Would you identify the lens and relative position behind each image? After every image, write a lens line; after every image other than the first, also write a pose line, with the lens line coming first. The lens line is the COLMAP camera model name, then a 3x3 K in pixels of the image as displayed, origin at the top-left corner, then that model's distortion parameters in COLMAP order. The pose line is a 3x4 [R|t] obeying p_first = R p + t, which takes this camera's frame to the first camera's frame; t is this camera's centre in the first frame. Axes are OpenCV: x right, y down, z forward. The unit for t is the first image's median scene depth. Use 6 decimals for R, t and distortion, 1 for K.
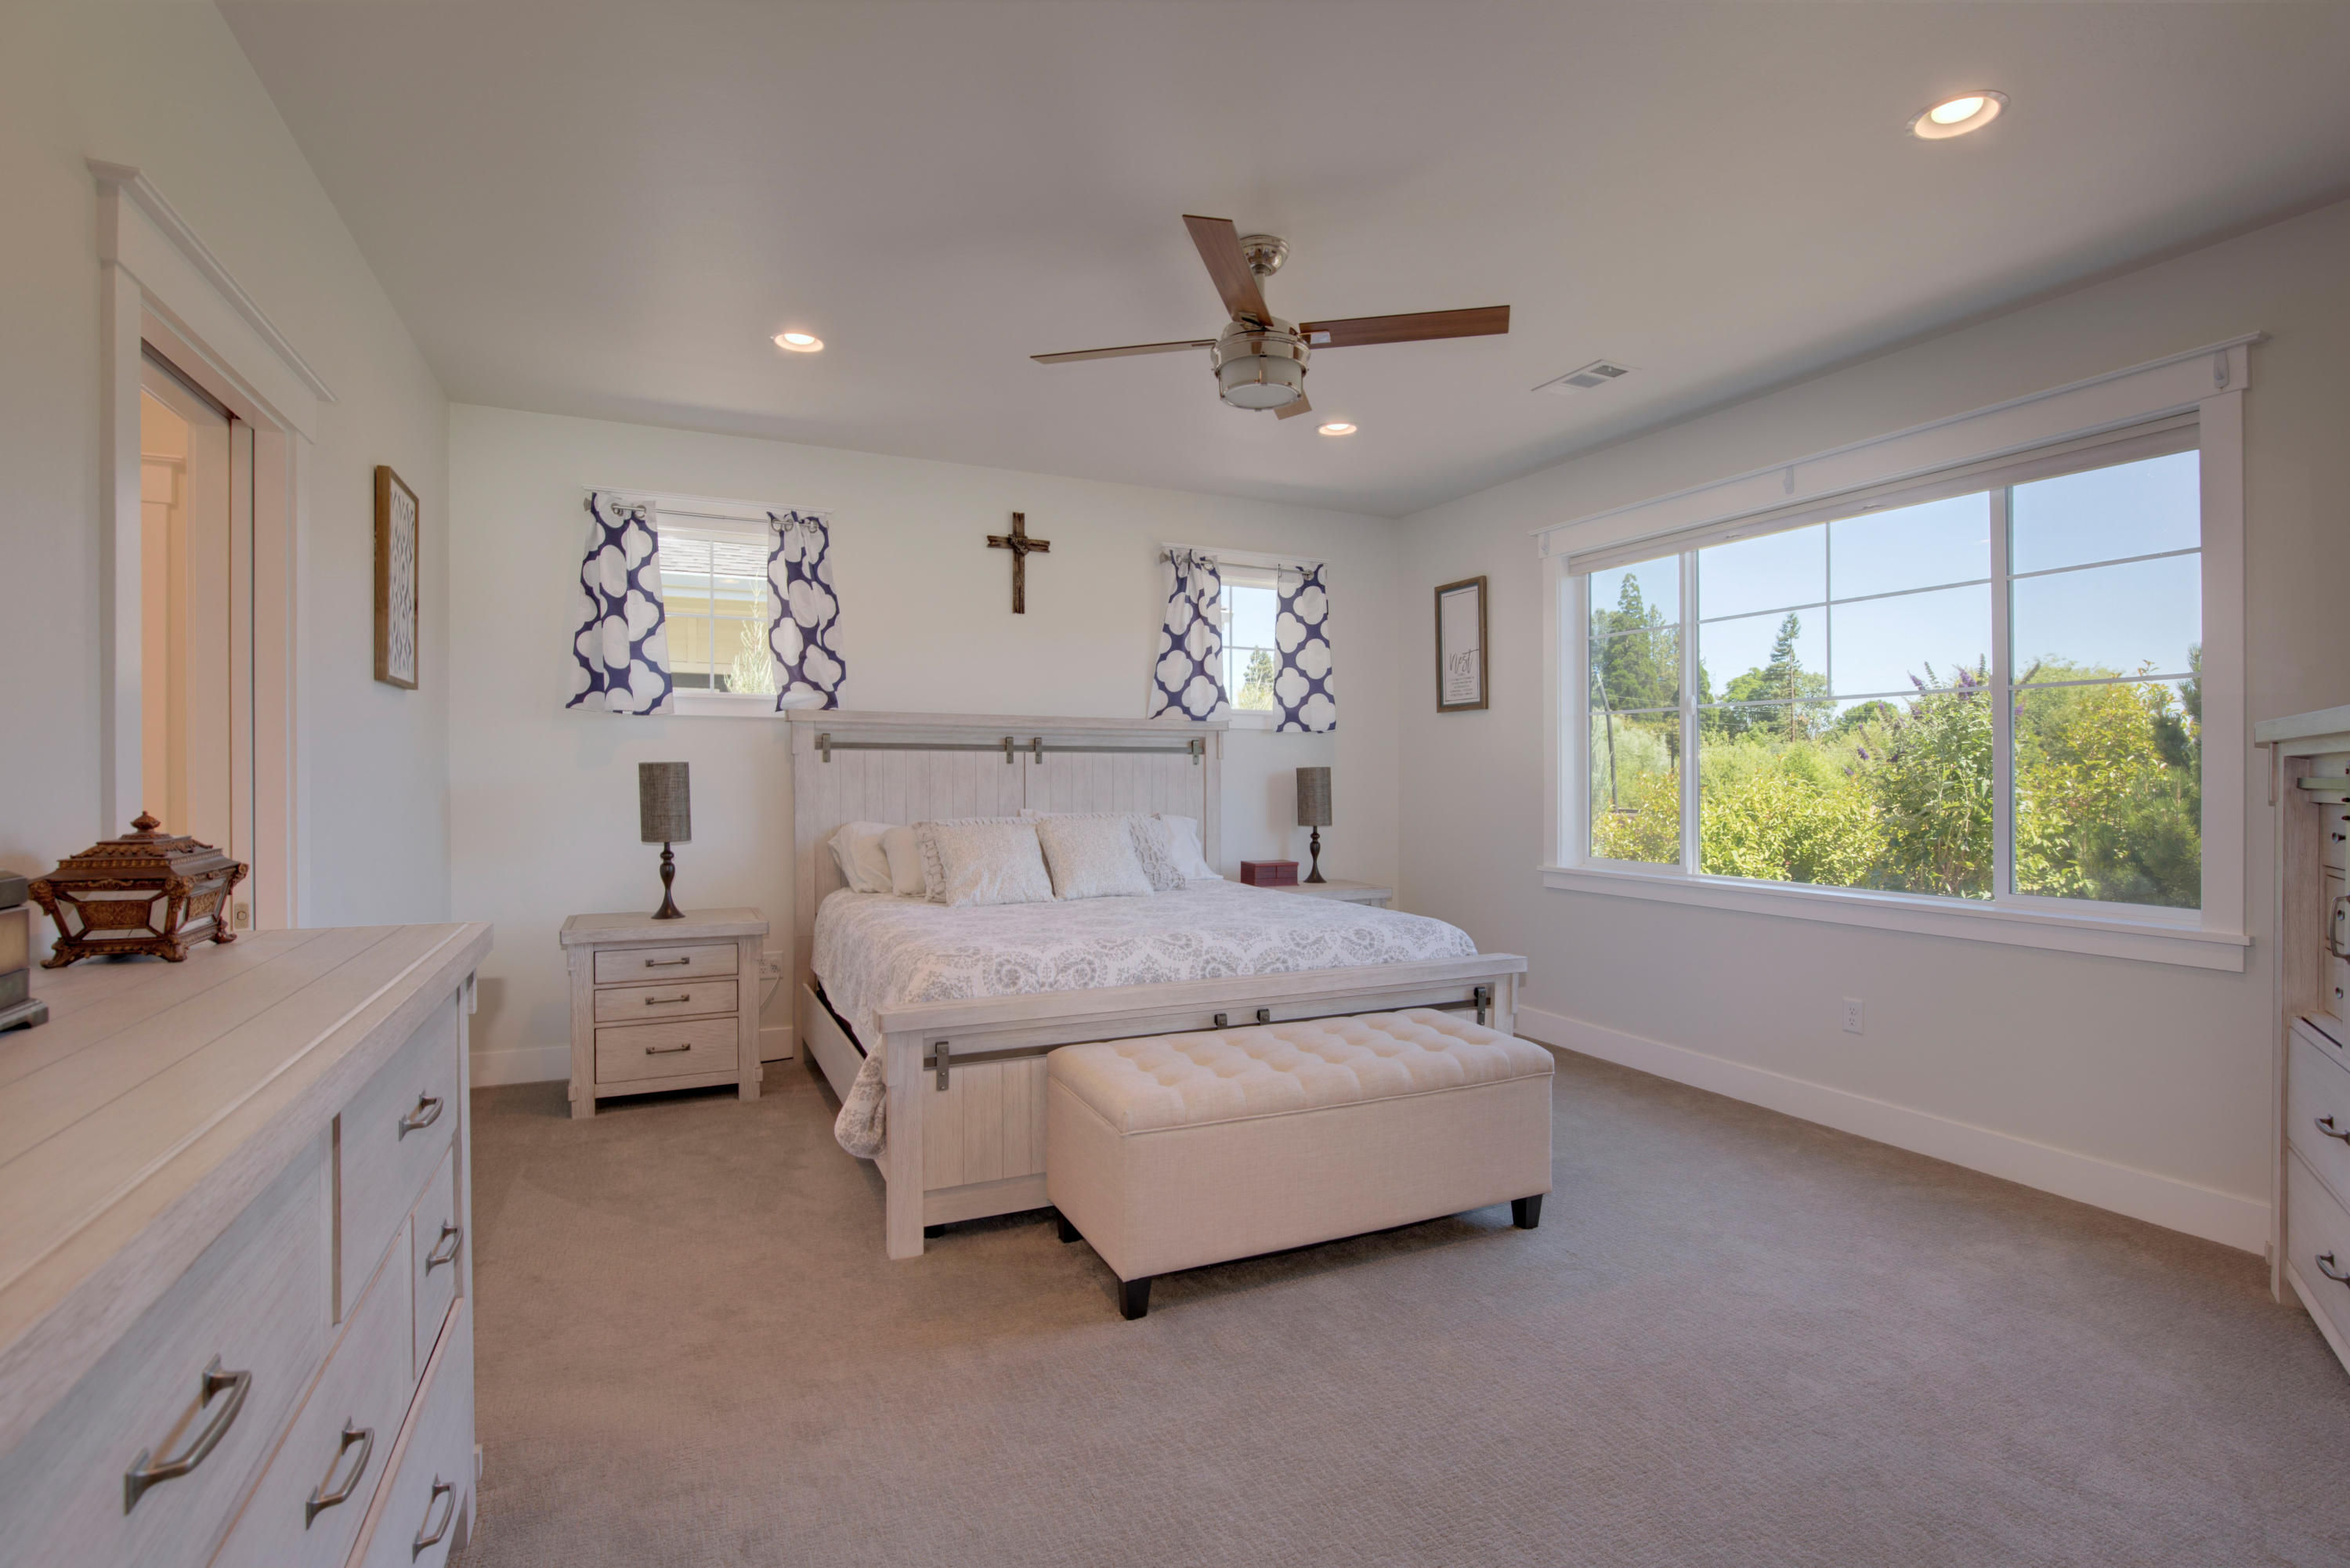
lens RADIAL K [[1100.7, 0, 1180.7], [0, 1100.7, 768.3], [0, 0, 1]] dist [-0.022332, -0.000143]
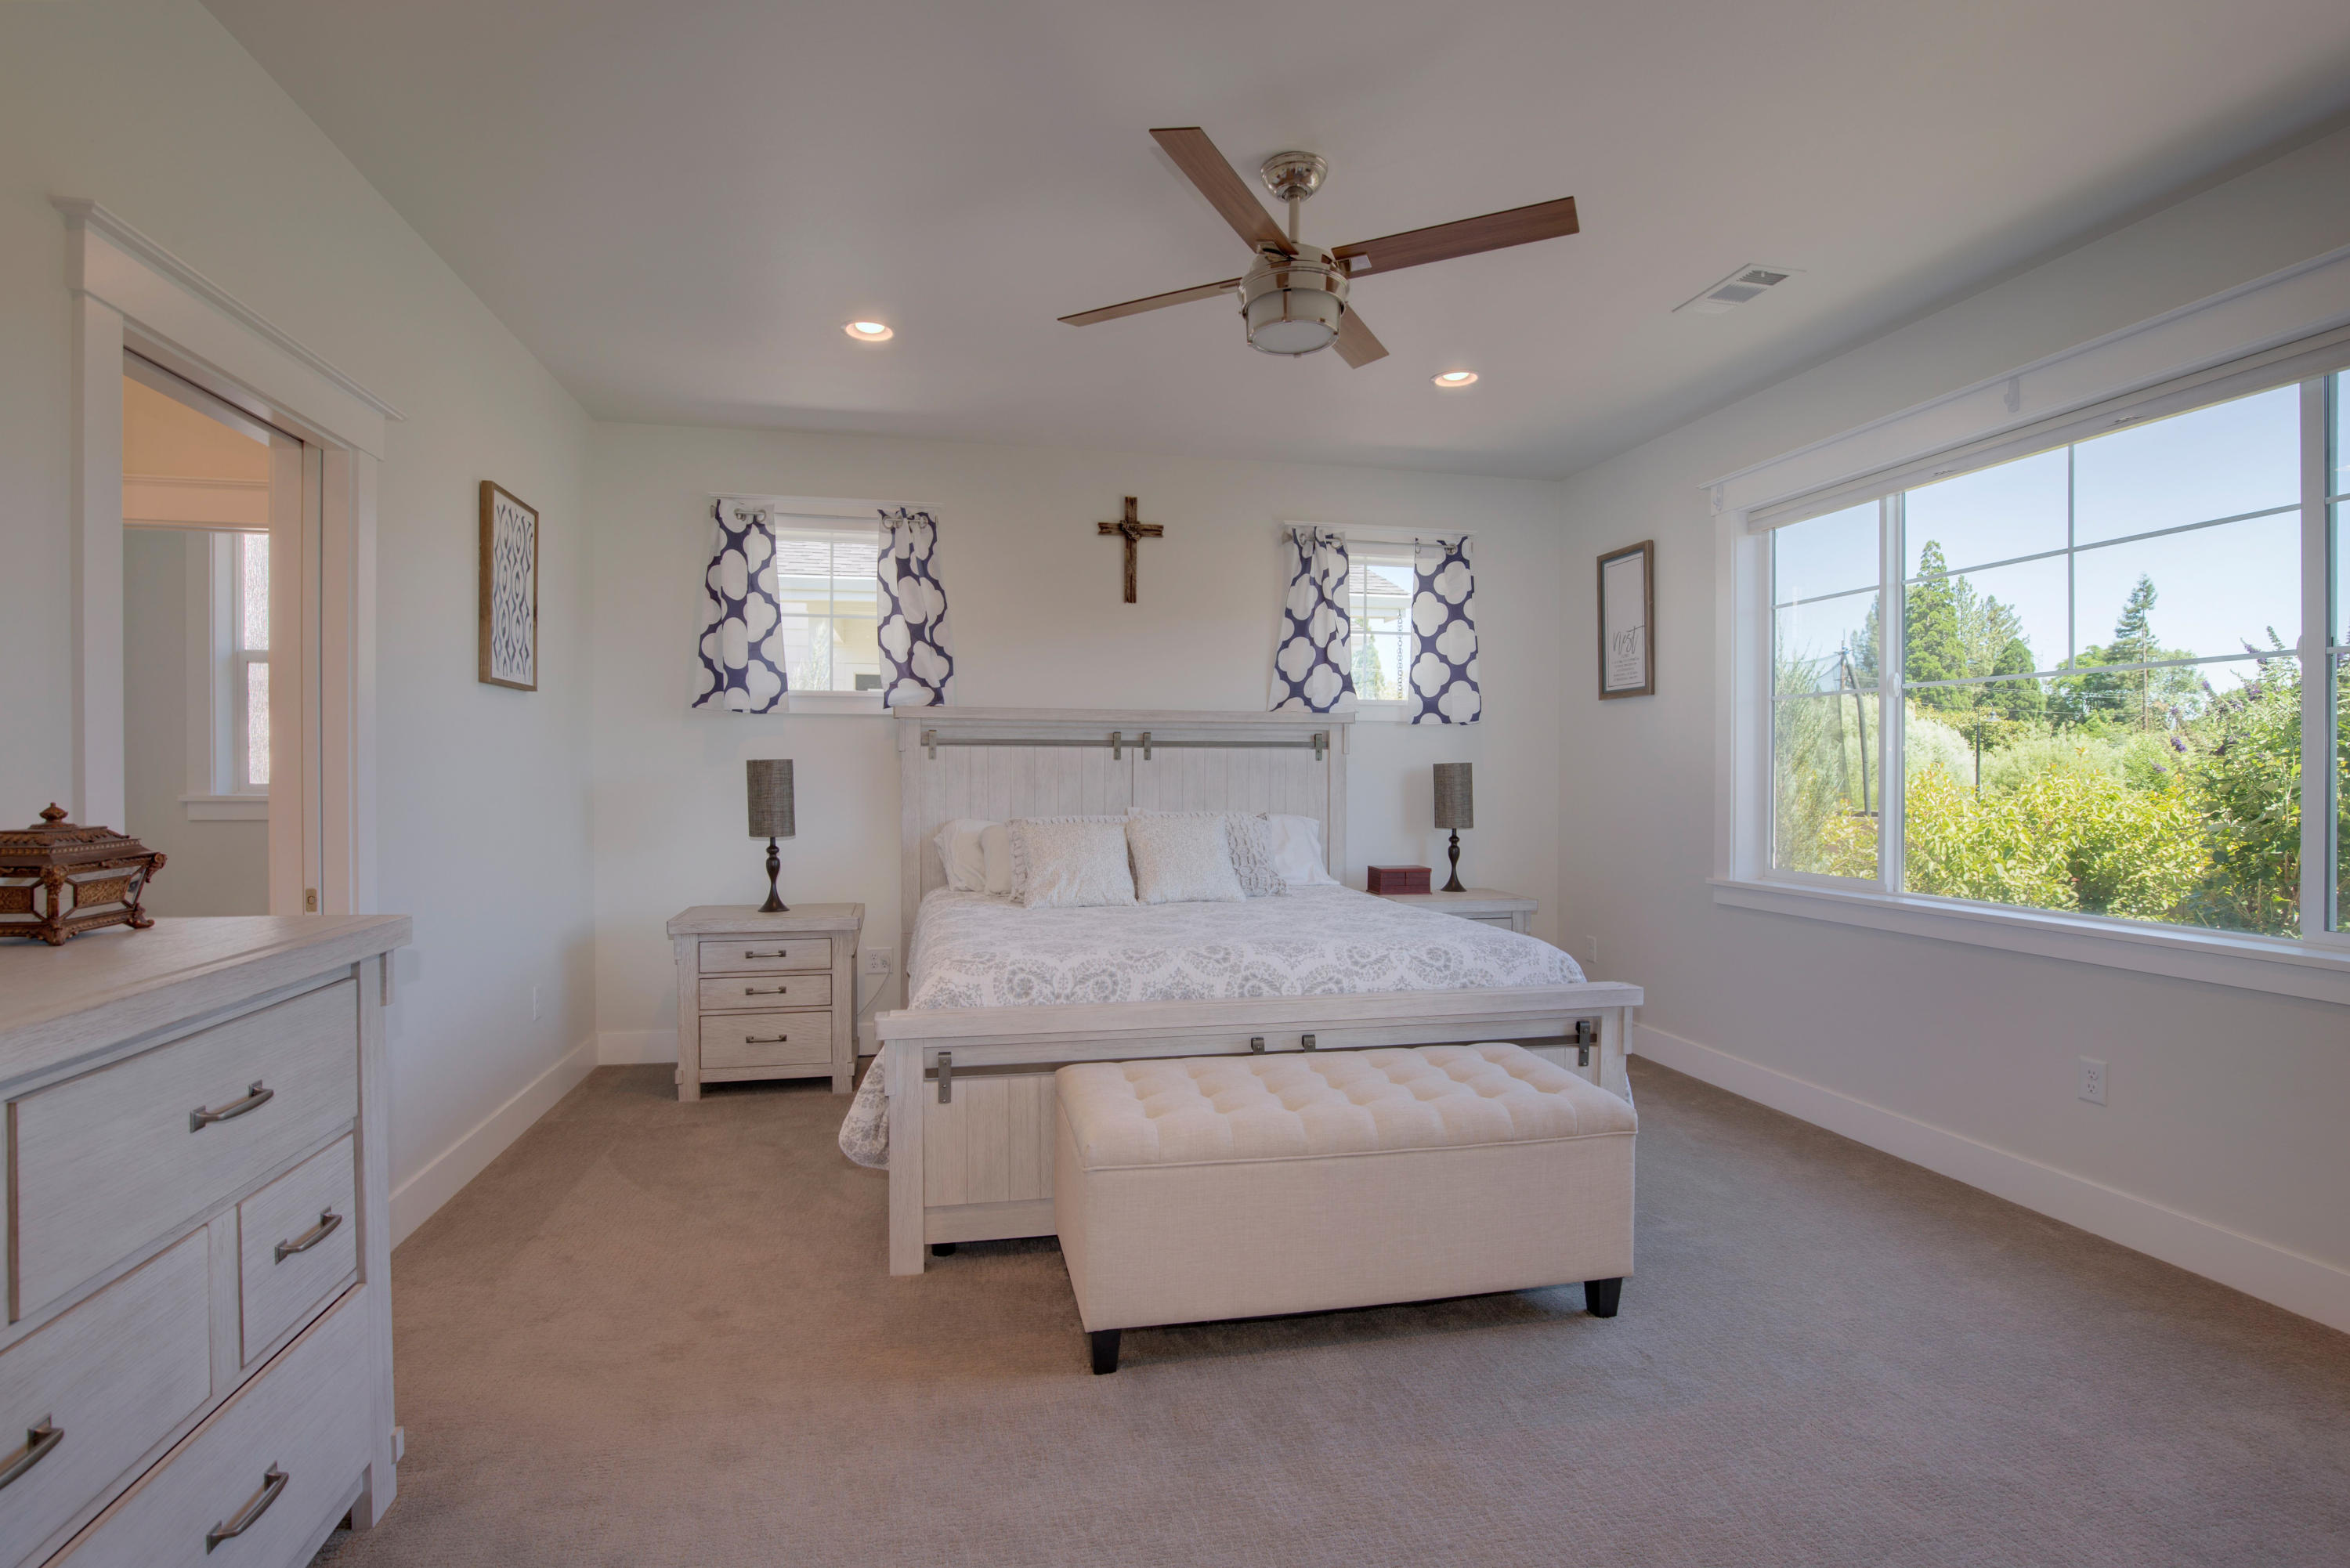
lens RADIAL K [[1109.2, 0, 1165.4], [0, 1109.2, 781.4], [0, 0, 1]] dist [-0.033092, 0.007500]
pose [[0.972262, 0.001289, -0.233890, 0.128755], [0.001765, 0.999916, 0.012847, 0.002655], [0.233887, -0.012903, 0.972178, 0.082366]]
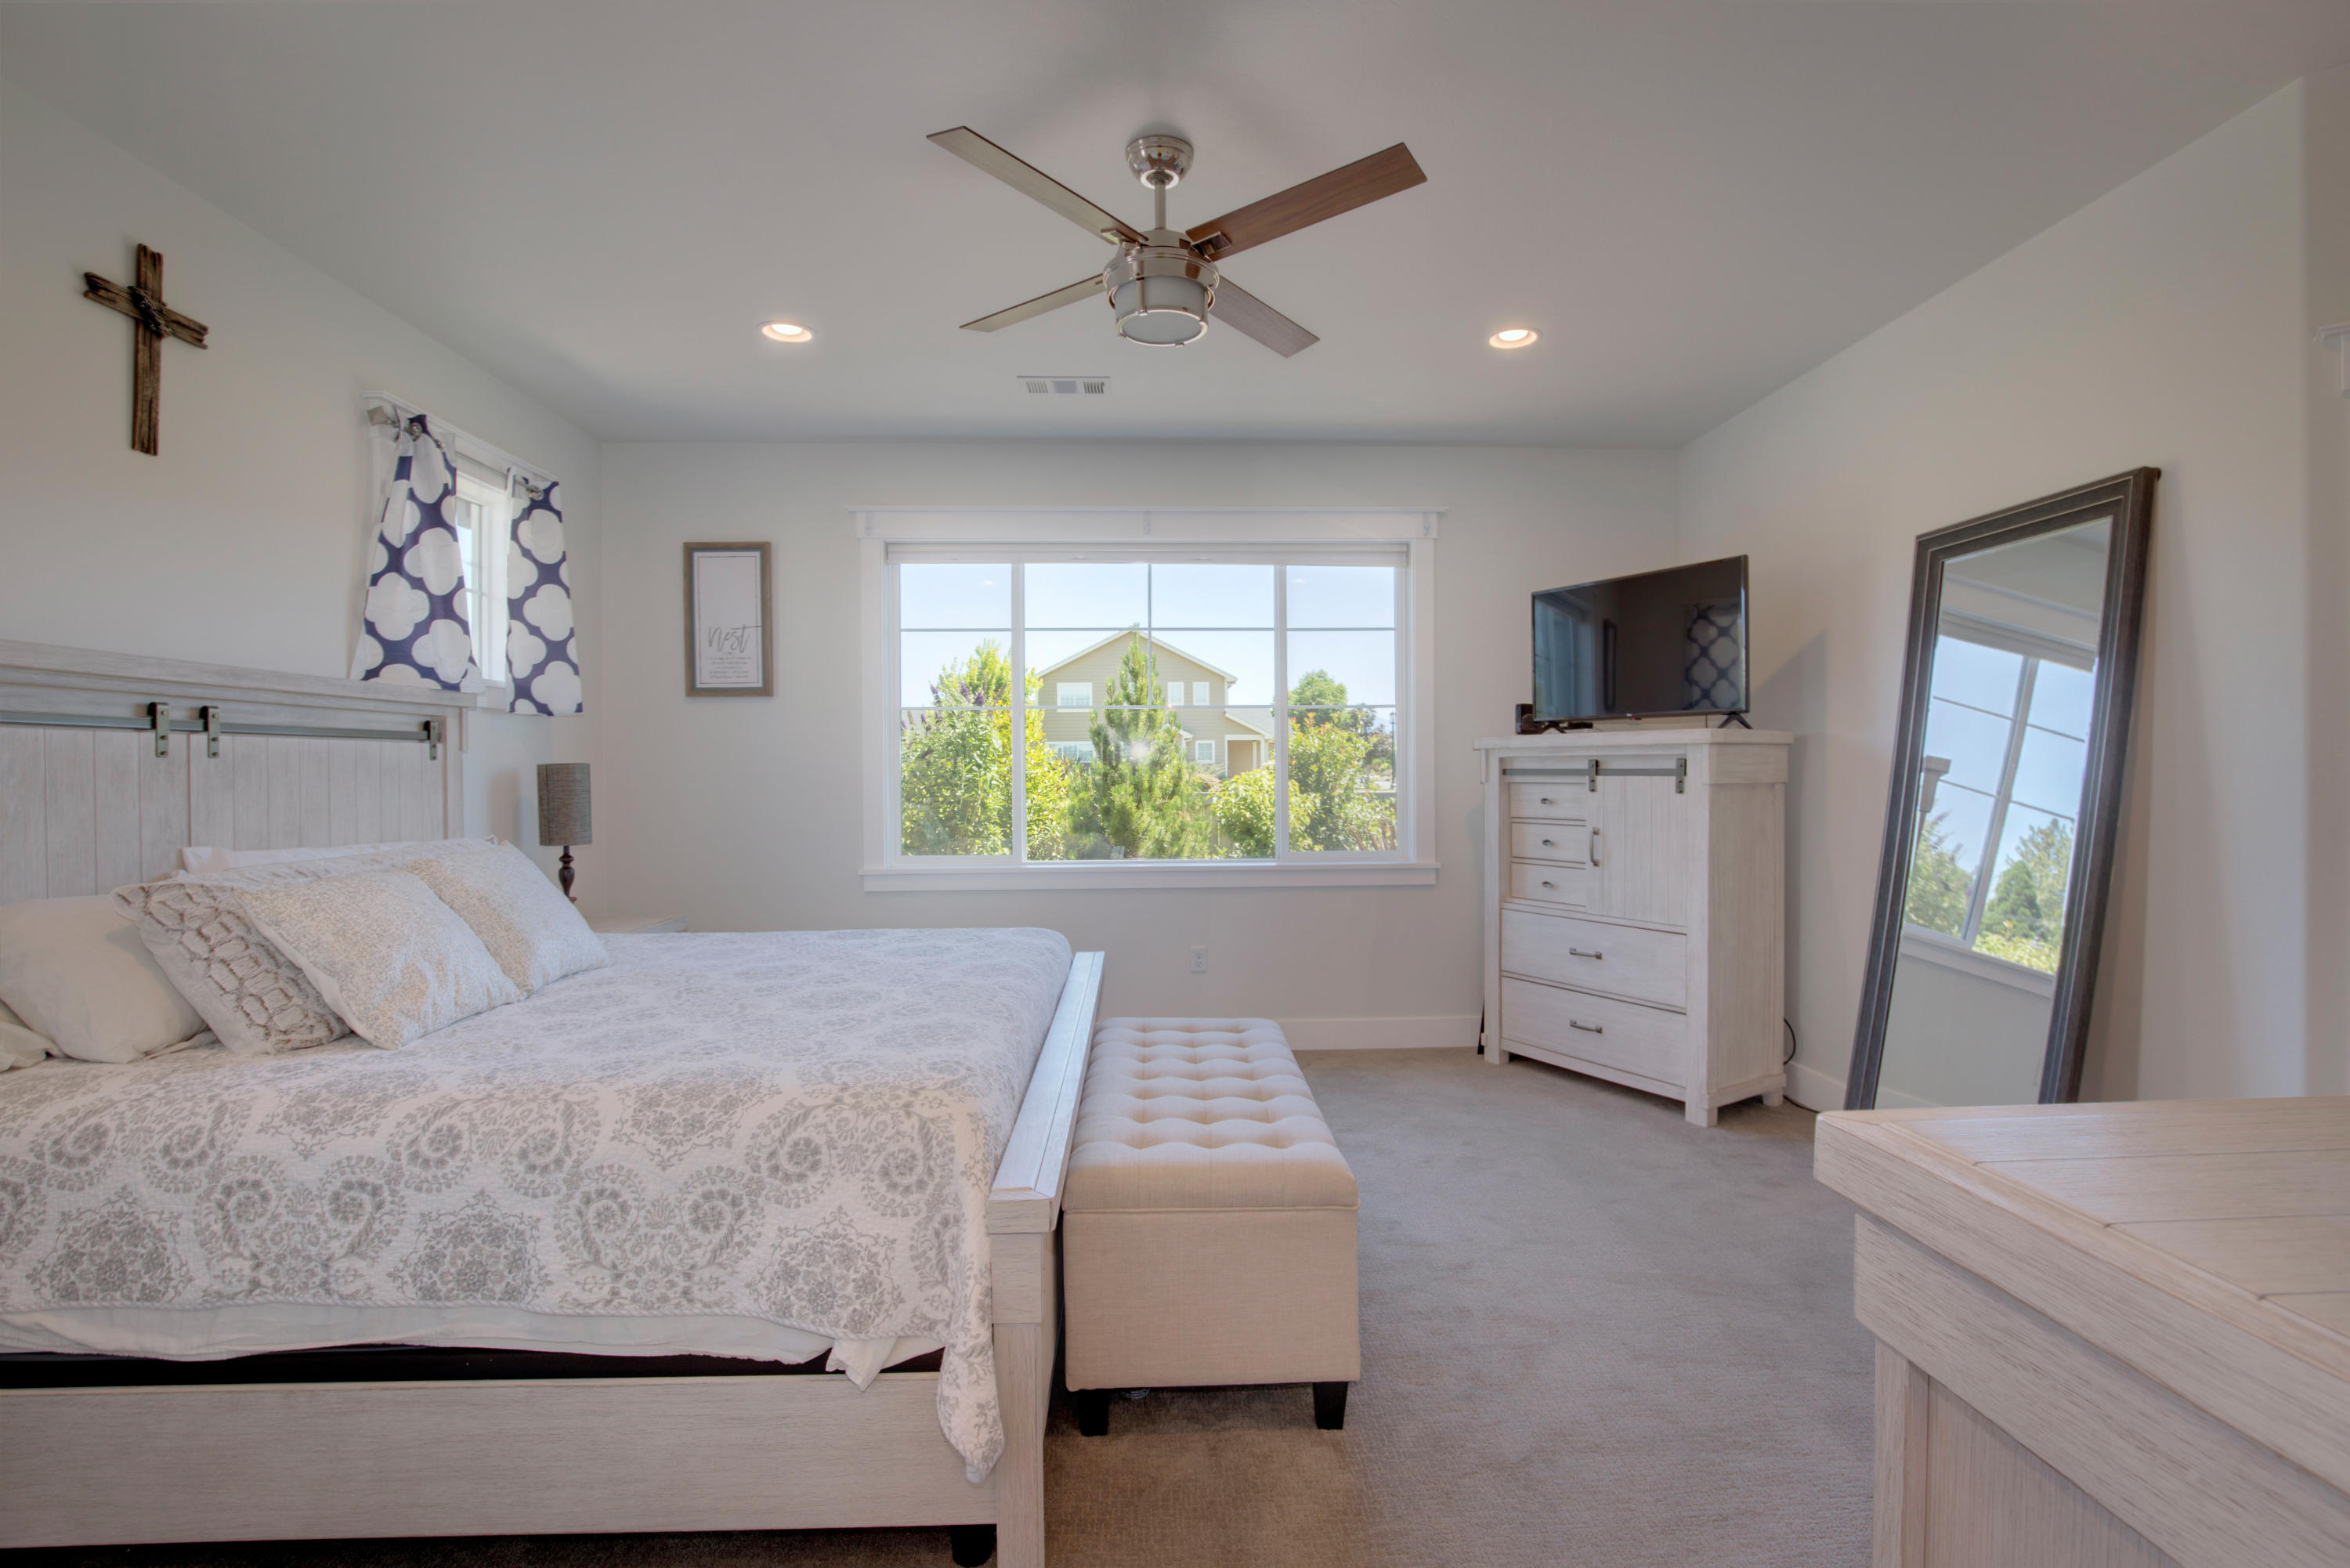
lens RADIAL K [[1138.3, 0, 1086.6], [0, 1138.3, 694.7], [0, 0, 1]] dist [-0.003386, -0.000582]
pose [[0.387922, 0.054360, 0.920088, -0.528325], [0.001791, 0.998213, -0.059730, -0.001736], [-0.921690, 0.024818, 0.387132, 0.502002]]
